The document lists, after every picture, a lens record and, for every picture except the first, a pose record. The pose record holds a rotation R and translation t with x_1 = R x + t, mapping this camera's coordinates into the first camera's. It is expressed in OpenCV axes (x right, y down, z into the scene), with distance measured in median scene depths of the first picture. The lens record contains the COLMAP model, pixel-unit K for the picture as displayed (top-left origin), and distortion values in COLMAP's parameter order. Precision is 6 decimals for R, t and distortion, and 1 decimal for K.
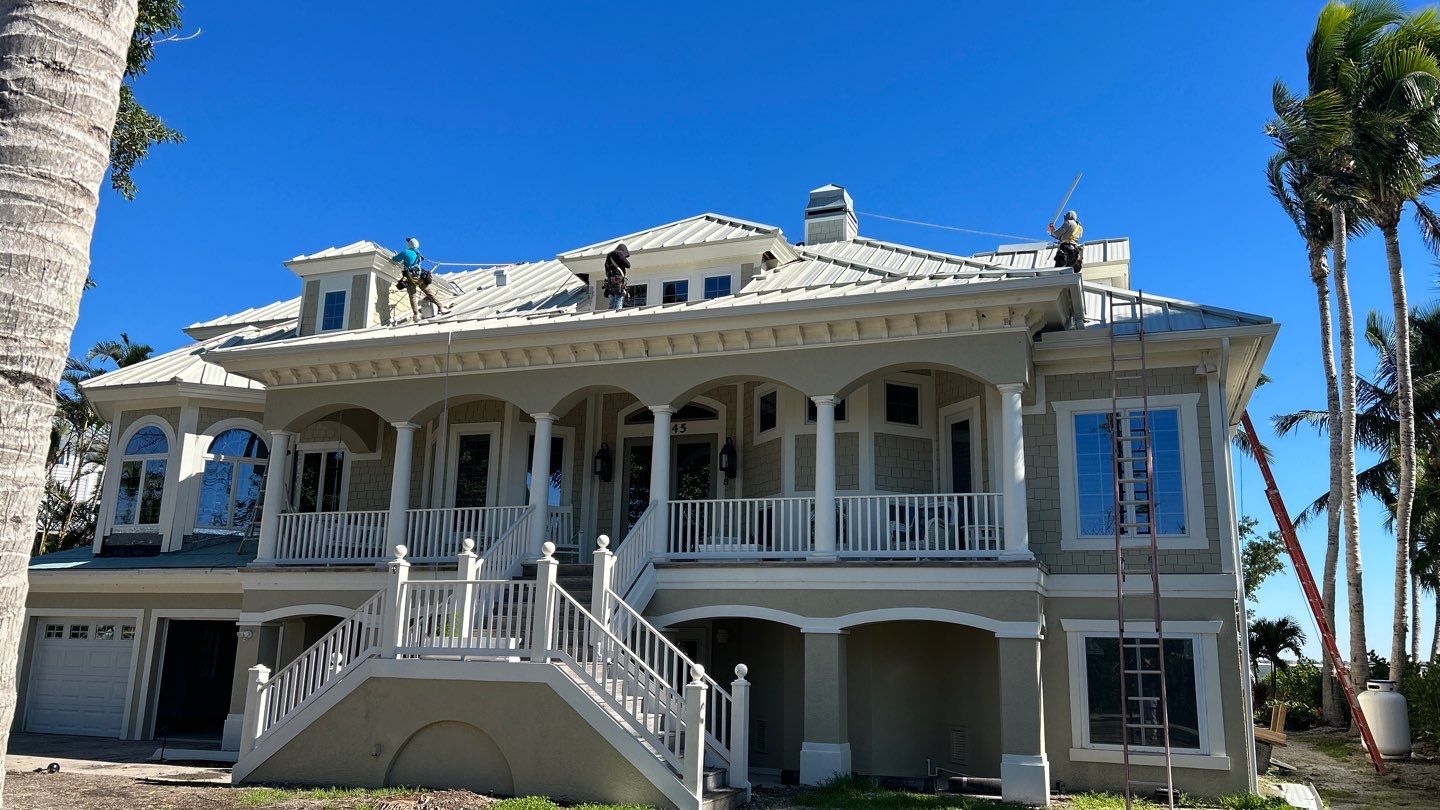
lens RADIAL K [[1096.8, 0, 720.0], [0, 1096.8, 405.0], [0, 0, 1]] dist [0.035807, -0.057463]
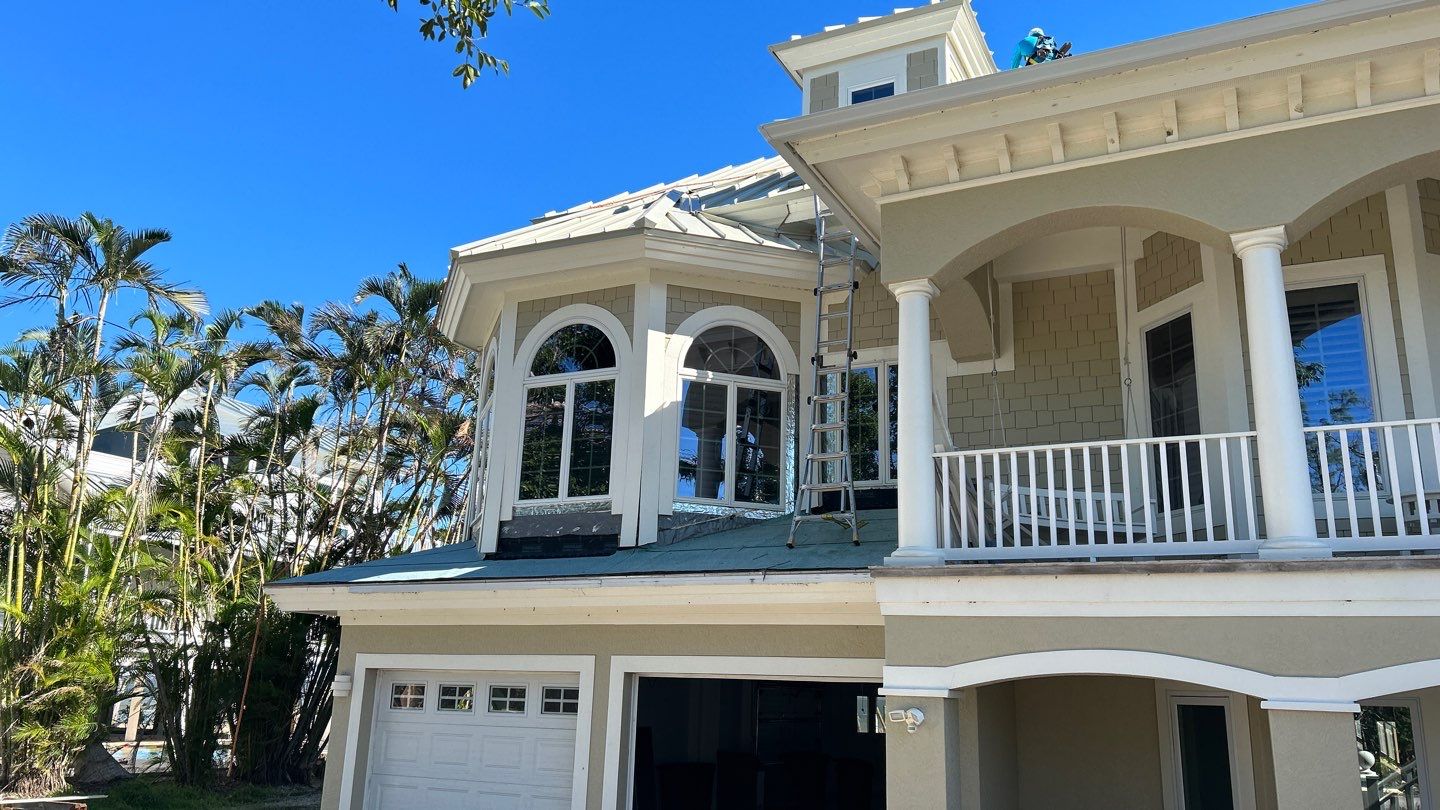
lens RADIAL K [[1095.1, 0, 717.1], [0, 1095.1, 392.3], [0, 0, 1]] dist [0.034342, -0.055993]
pose [[0.994821, -0.020251, -0.099607, -0.398810], [0.015335, 0.998638, -0.049876, 0.084357], [0.100481, 0.048091, 0.993776, 0.468364]]
